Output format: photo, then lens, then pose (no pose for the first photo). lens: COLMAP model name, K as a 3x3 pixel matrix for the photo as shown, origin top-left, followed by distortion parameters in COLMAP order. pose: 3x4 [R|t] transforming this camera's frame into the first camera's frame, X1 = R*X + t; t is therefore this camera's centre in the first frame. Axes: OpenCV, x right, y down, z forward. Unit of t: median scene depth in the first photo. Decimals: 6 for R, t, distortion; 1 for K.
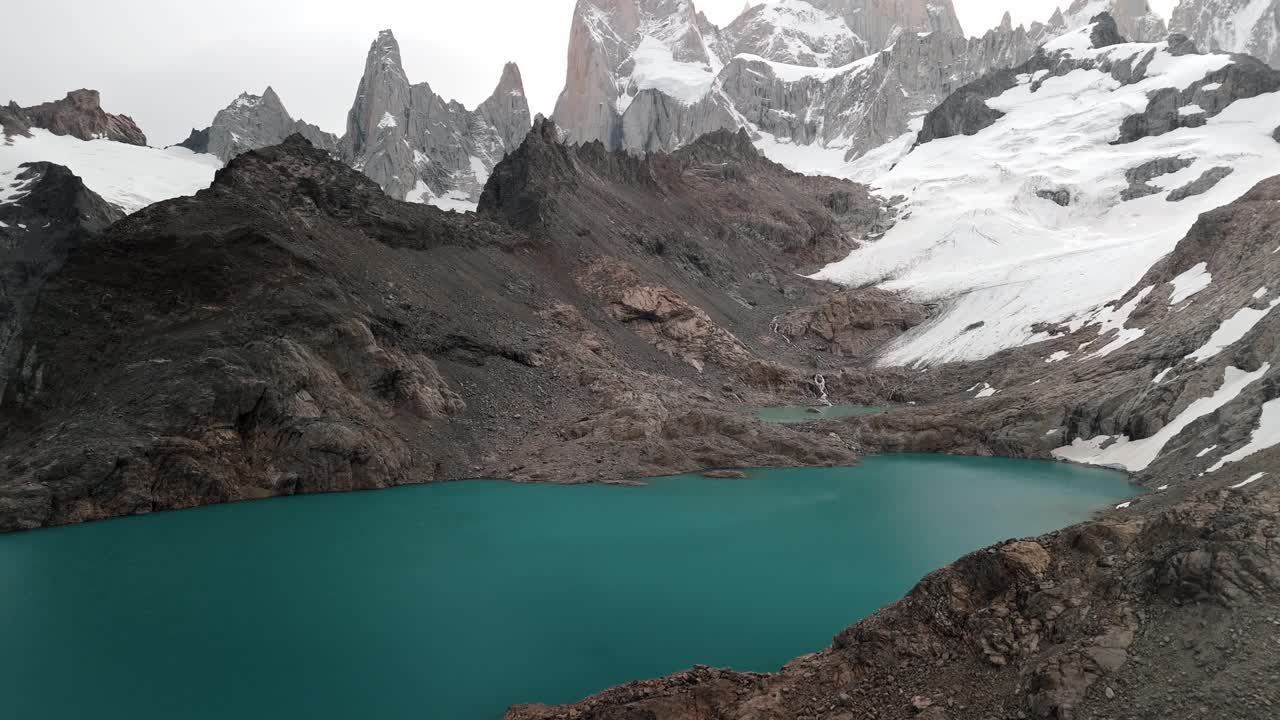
lens RADIAL K [[928.1, 0, 641.0], [0, 928.1, 358.8], [0, 0, 1]] dist [0.072728, -0.062387]
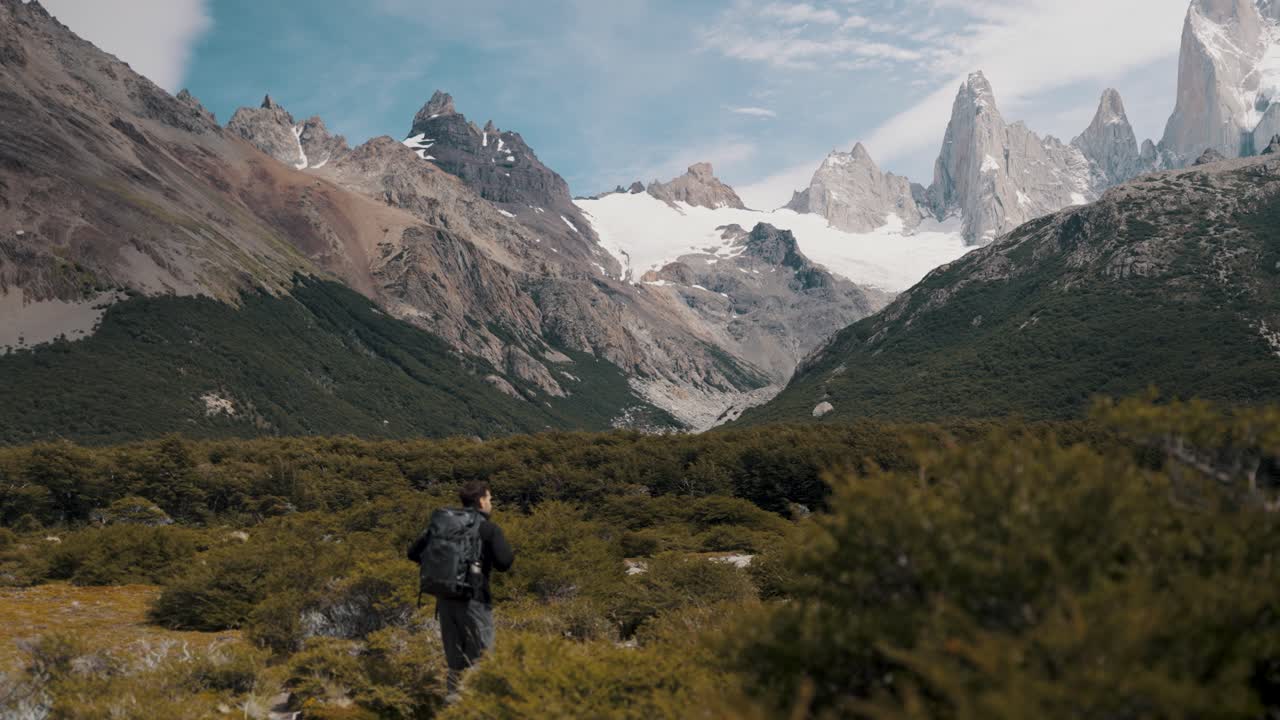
lens RADIAL K [[1544.9, 0, 642.9], [0, 1544.9, 359.9], [0, 0, 1]] dist [-0.002572, -0.028657]
pose [[0.940834, -0.051580, -0.334918, -0.110164], [0.008418, 0.991600, -0.129068, 0.188487], [0.338762, 0.118612, 0.933366, -0.736547]]
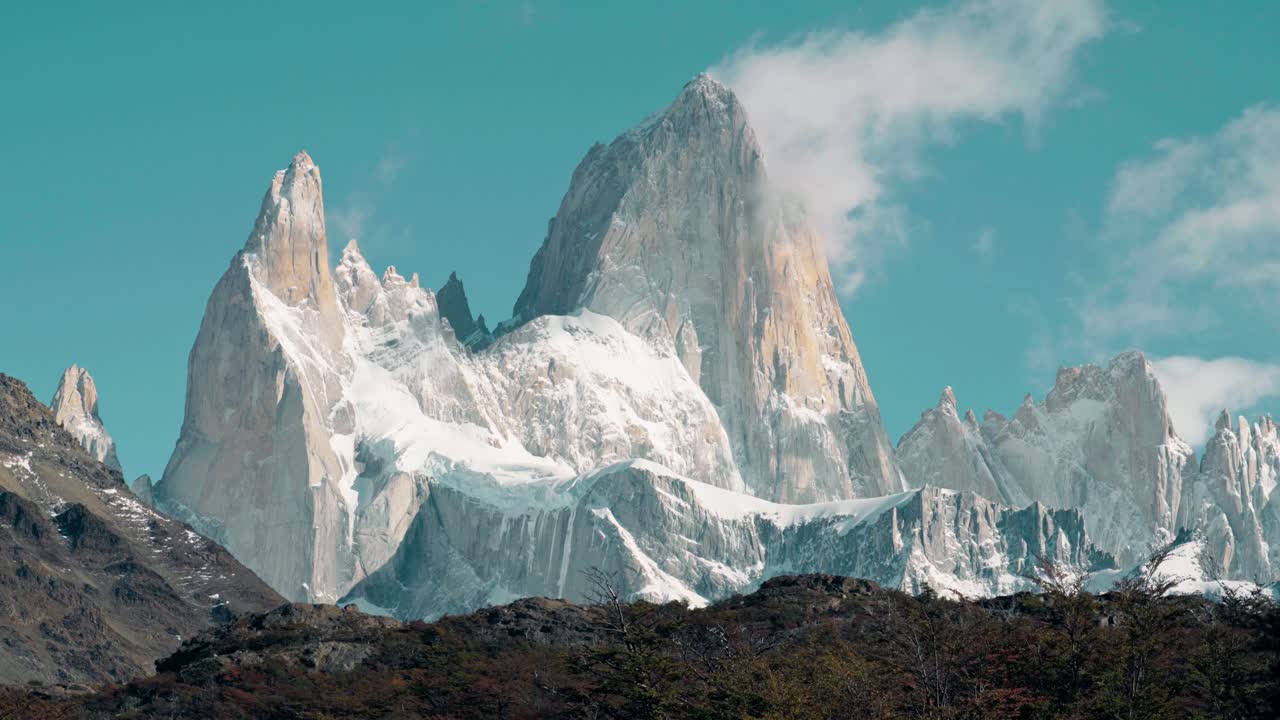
lens RADIAL K [[3803.6, 0, 644.3], [0, 3803.6, 360.4], [0, 0, 1]] dist [0.014421, 17.890517]
pose [[0.906711, 0.111068, 0.406866, -0.995304], [-0.019048, 0.974501, -0.223575, 0.186246], [-0.421323, 0.194968, 0.885706, -1.342351]]
